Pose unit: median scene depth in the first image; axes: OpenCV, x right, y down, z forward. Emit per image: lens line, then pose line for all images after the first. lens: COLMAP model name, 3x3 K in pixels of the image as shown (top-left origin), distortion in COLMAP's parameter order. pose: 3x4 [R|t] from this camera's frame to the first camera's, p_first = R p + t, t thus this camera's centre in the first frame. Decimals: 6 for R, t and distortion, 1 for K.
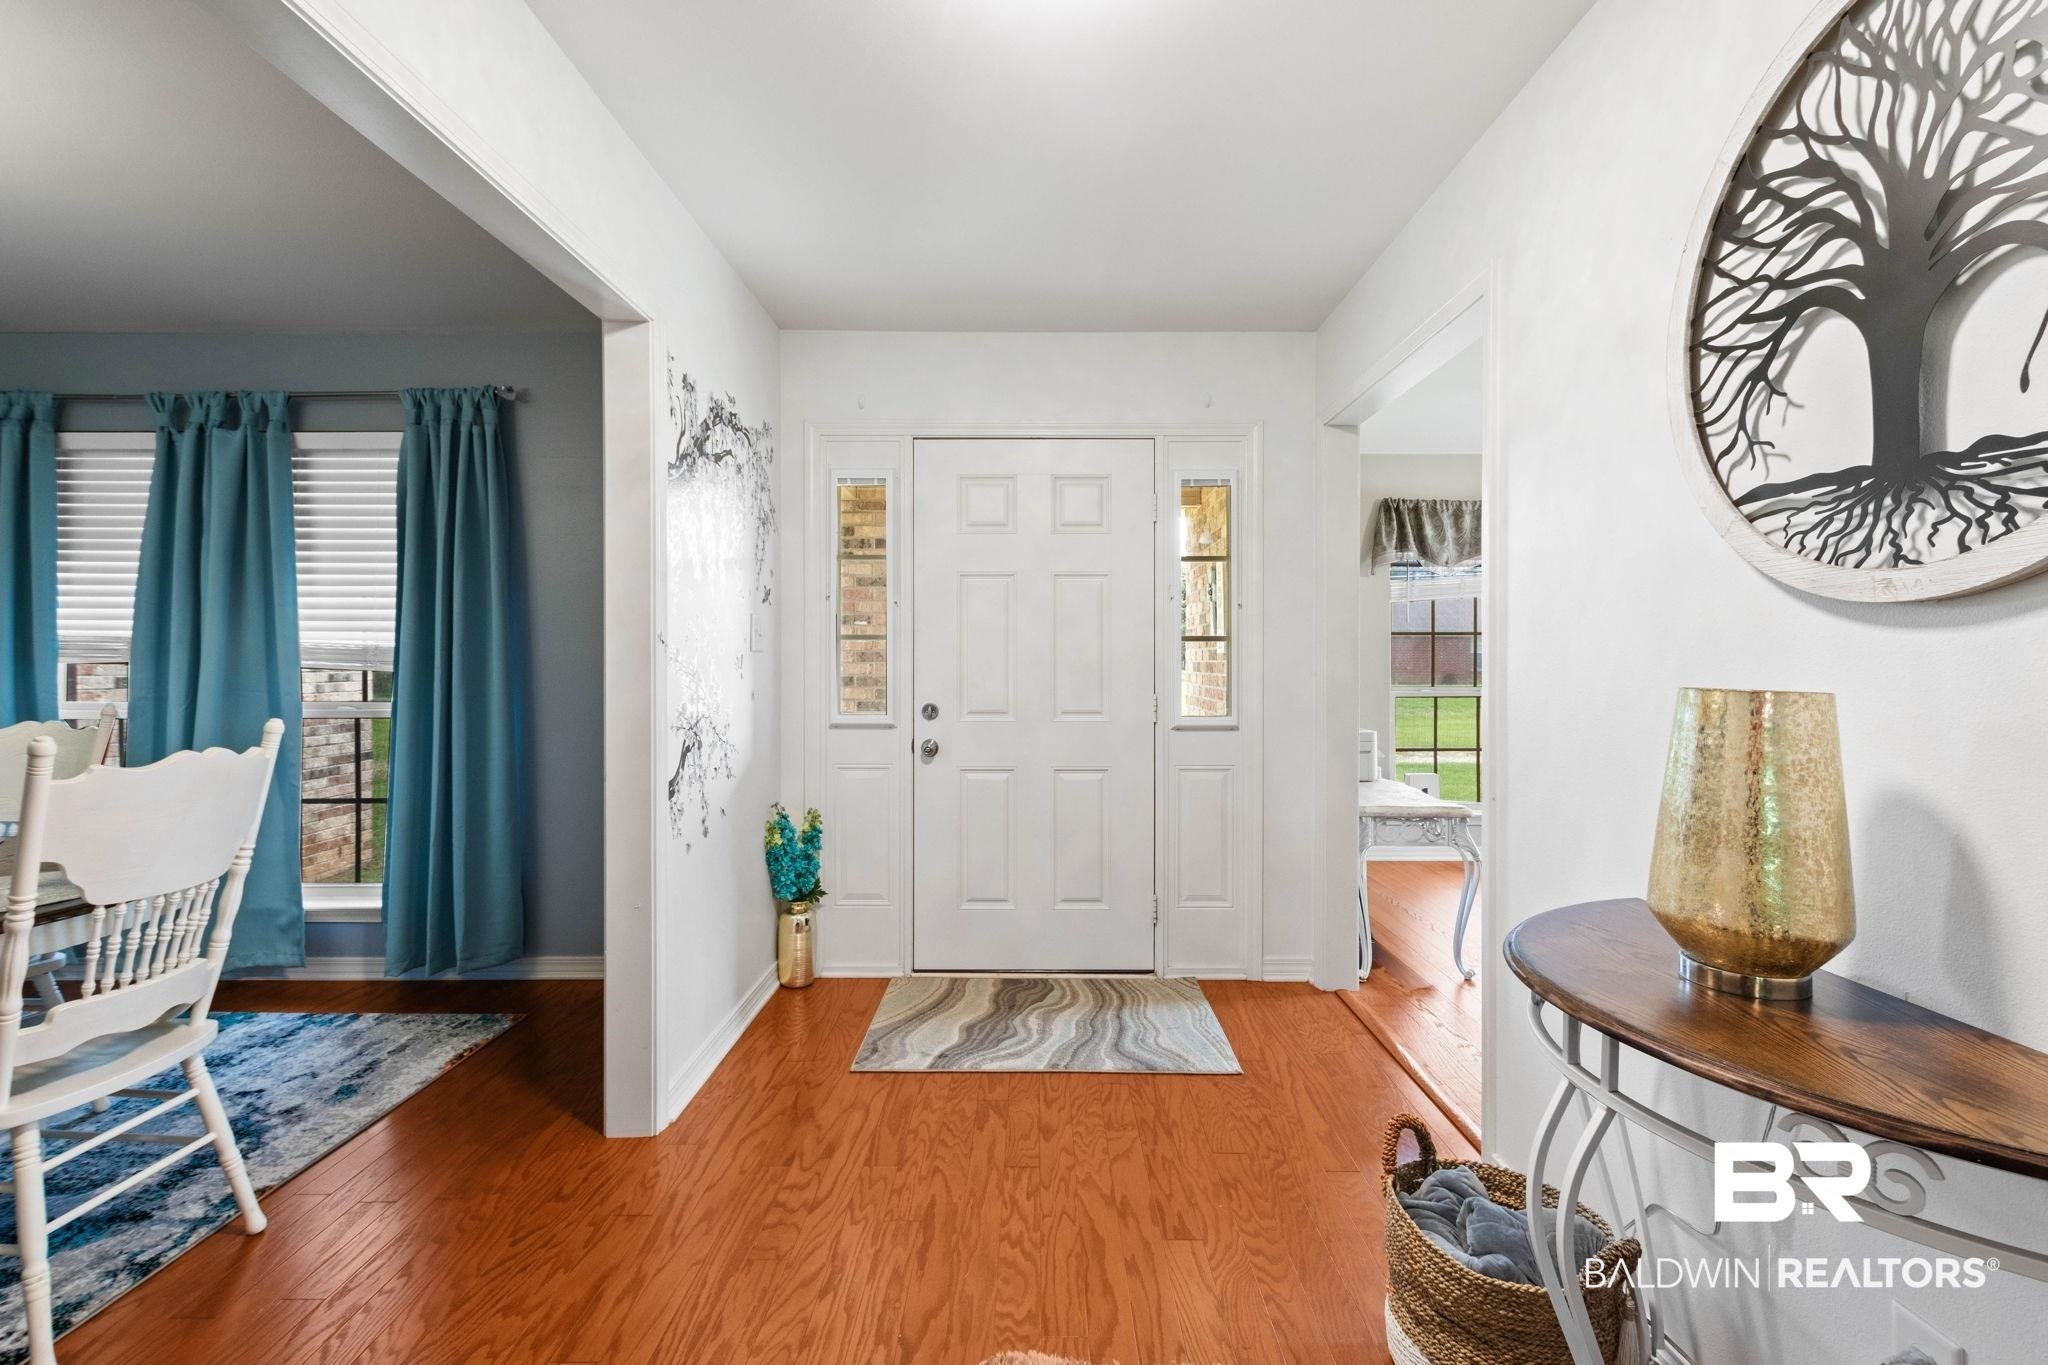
lens RADIAL K [[943.1, 0, 1025.5], [0, 943.1, 669.7], [0, 0, 1]] dist [0.005499, -0.001013]
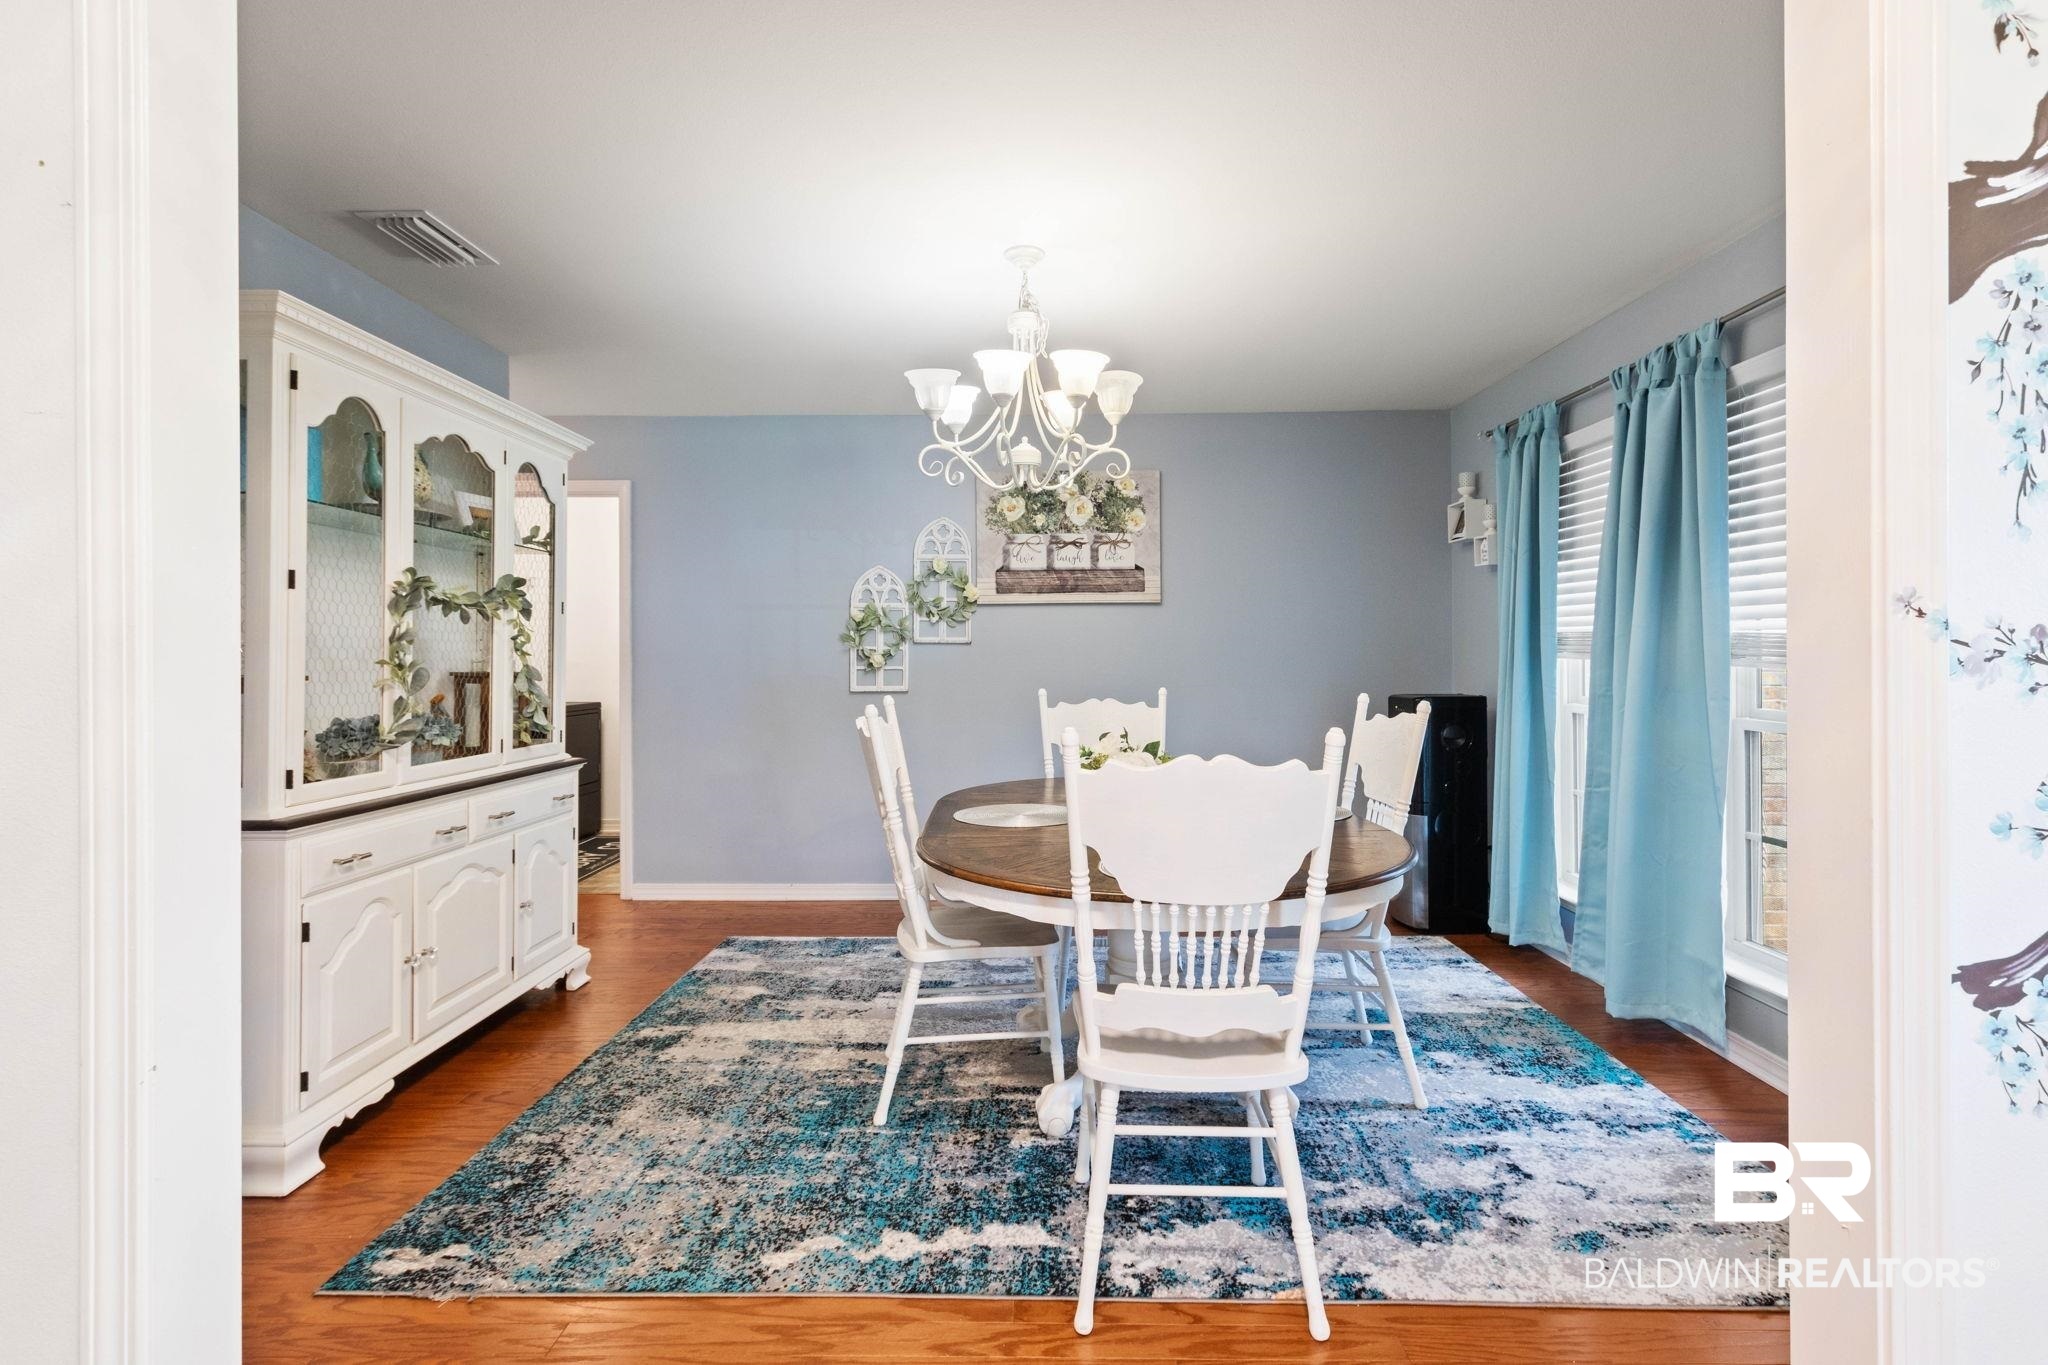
lens RADIAL K [[943.1, 0, 1021.8], [0, 943.1, 653.4], [0, 0, 1]] dist [0.005499, -0.001013]
pose [[-0.006036, -0.004189, -0.999973, 0.023550], [-0.006209, 0.999972, -0.004151, -0.006224], [0.999963, 0.006183, -0.006062, 0.549728]]
